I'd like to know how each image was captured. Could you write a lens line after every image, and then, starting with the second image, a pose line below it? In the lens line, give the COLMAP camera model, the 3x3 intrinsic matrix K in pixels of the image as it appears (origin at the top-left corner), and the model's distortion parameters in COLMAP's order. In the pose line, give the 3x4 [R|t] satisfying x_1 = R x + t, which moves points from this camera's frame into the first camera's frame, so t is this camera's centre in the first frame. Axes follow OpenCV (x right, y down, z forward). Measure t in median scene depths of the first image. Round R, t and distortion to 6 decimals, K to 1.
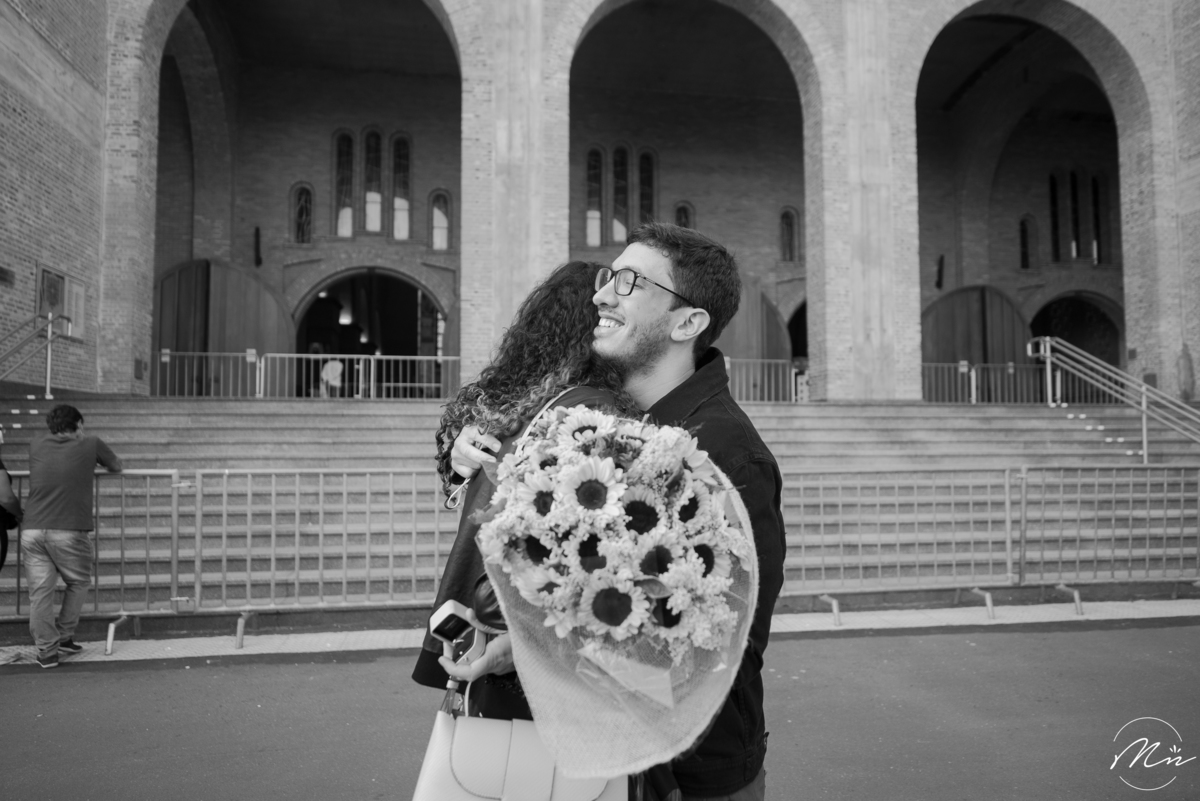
lens RADIAL K [[809.3, 0, 600.0], [0, 809.3, 400.5], [0, 0, 1]] dist [0.002243, 0.002636]
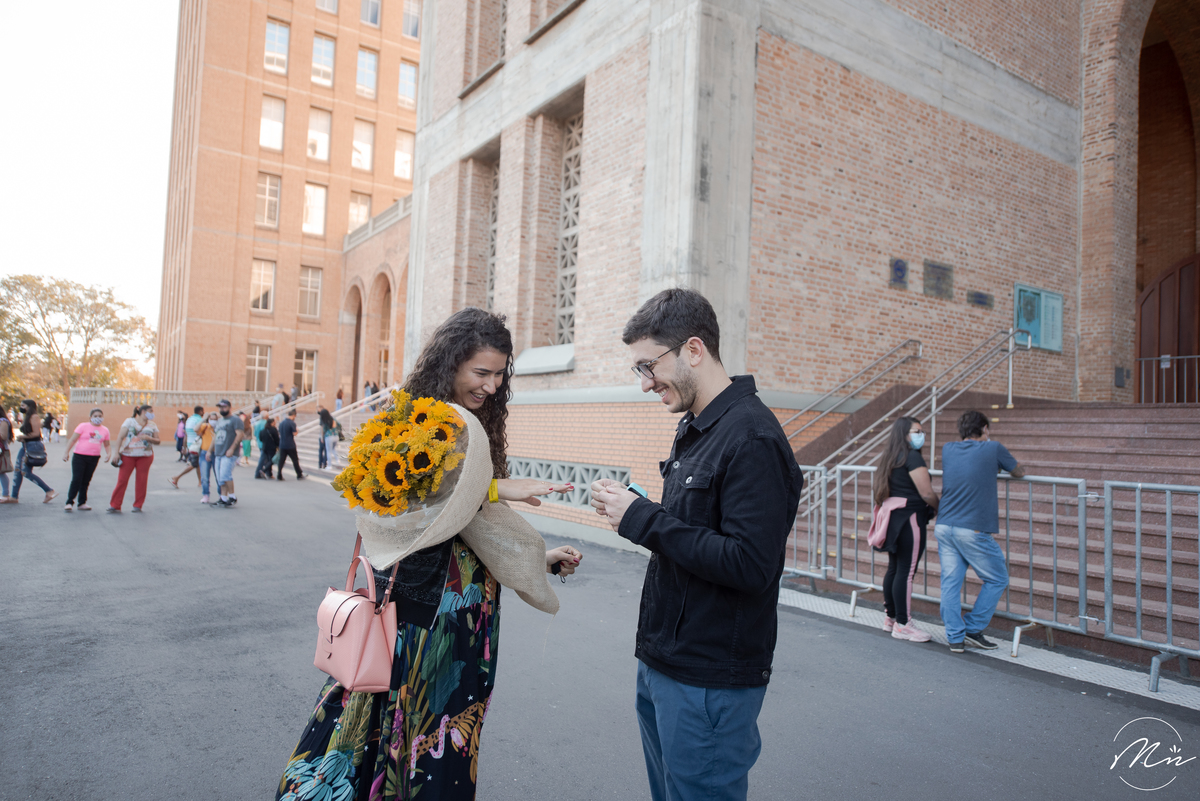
lens RADIAL K [[789.9, 0, 599.5], [0, 789.9, 402.4], [0, 0, 1]] dist [0.001334, 0.001501]
pose [[0.413545, -0.020971, -0.910242, 0.030292], [0.009764, 0.999779, -0.018597, 0.002807], [0.910432, -0.001196, 0.413658, 0.040199]]
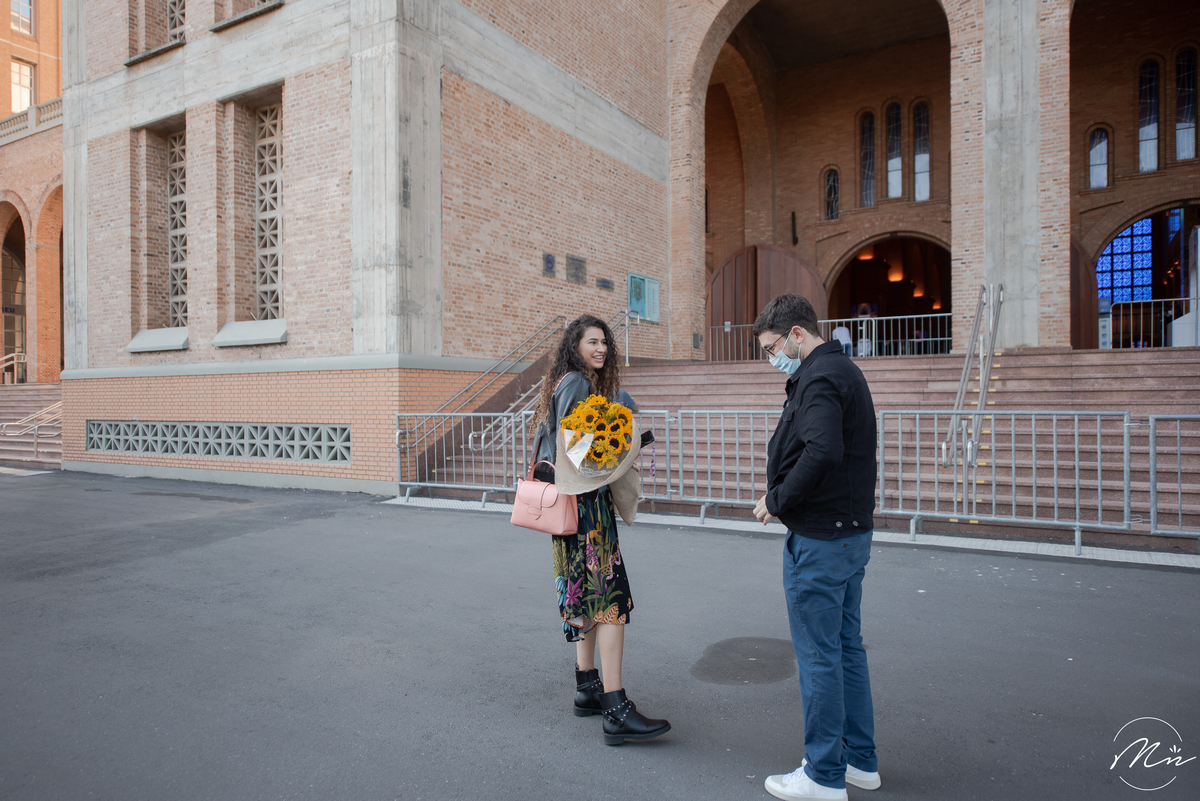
lens RADIAL K [[789.9, 0, 599.5], [0, 789.9, 402.4], [0, 0, 1]] dist [0.001334, 0.001501]
pose [[0.765959, -0.001220, -0.642888, 0.137691], [0.039993, 0.998152, 0.045755, -0.002583], [0.641644, -0.060757, 0.764592, -0.100785]]
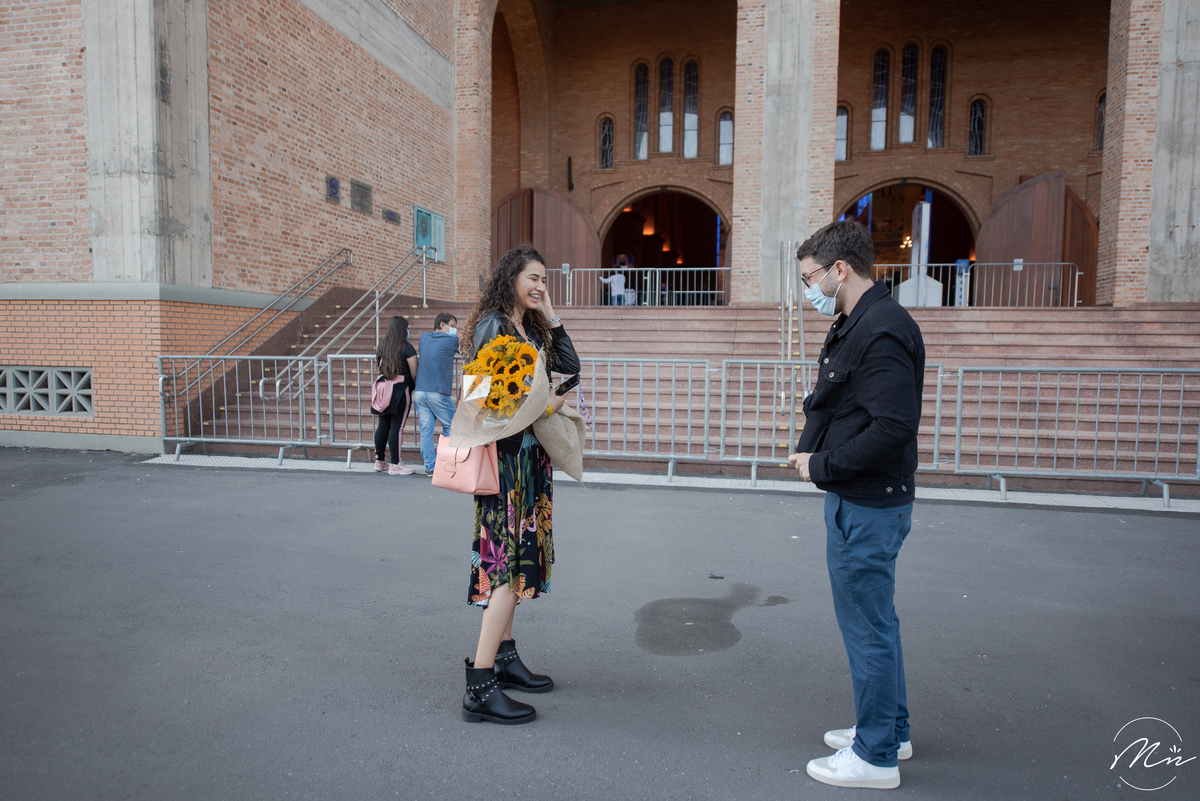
lens RADIAL K [[789.9, 0, 599.5], [0, 789.9, 402.4], [0, 0, 1]] dist [0.001334, 0.001501]
pose [[0.930090, 0.039116, -0.365242, 0.064543], [0.006006, 0.992562, 0.121593, -0.002155], [0.367282, -0.115286, 0.922937, -0.102960]]
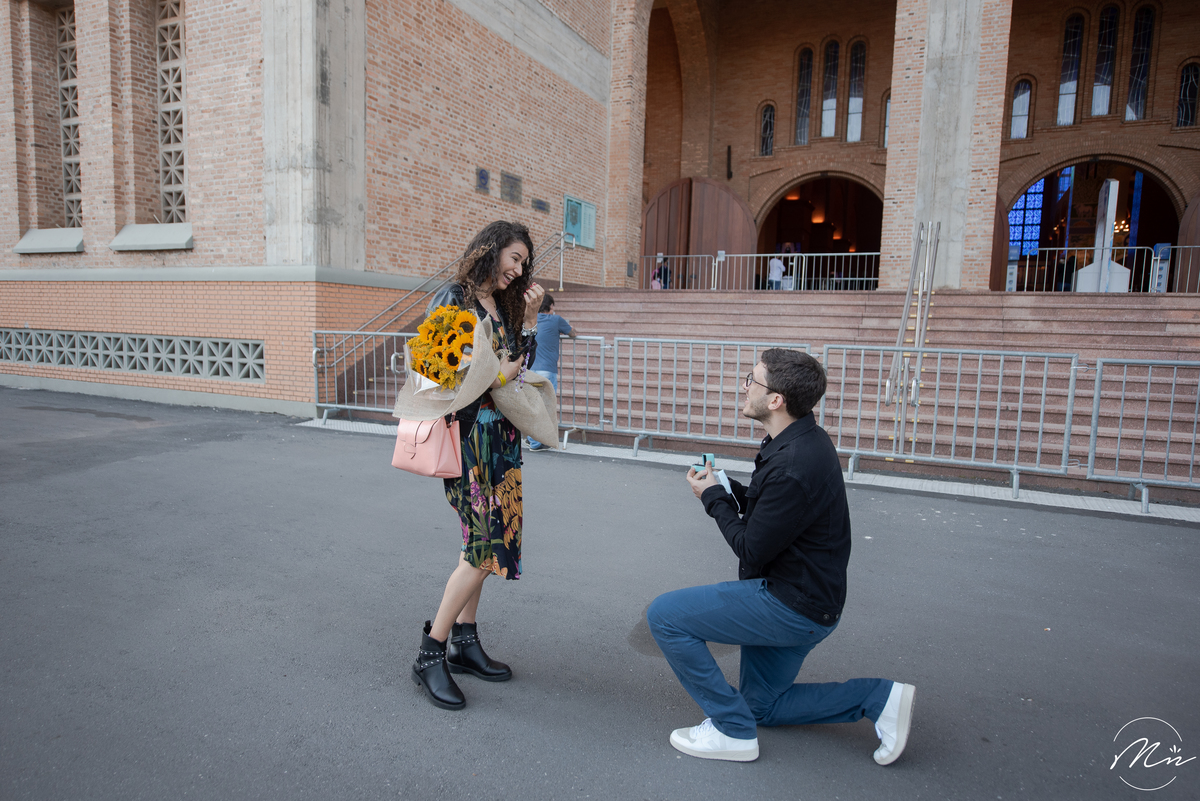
lens RADIAL K [[745.1, 0, 602.1], [0, 745.1, 404.2], [0, 0, 1]] dist [-0.000362, -0.001454]
pose [[0.821997, 0.083617, -0.563319, 0.099252], [-0.000595, 0.989288, 0.145978, 0.002367], [0.569491, -0.119658, 0.813242, -0.054467]]
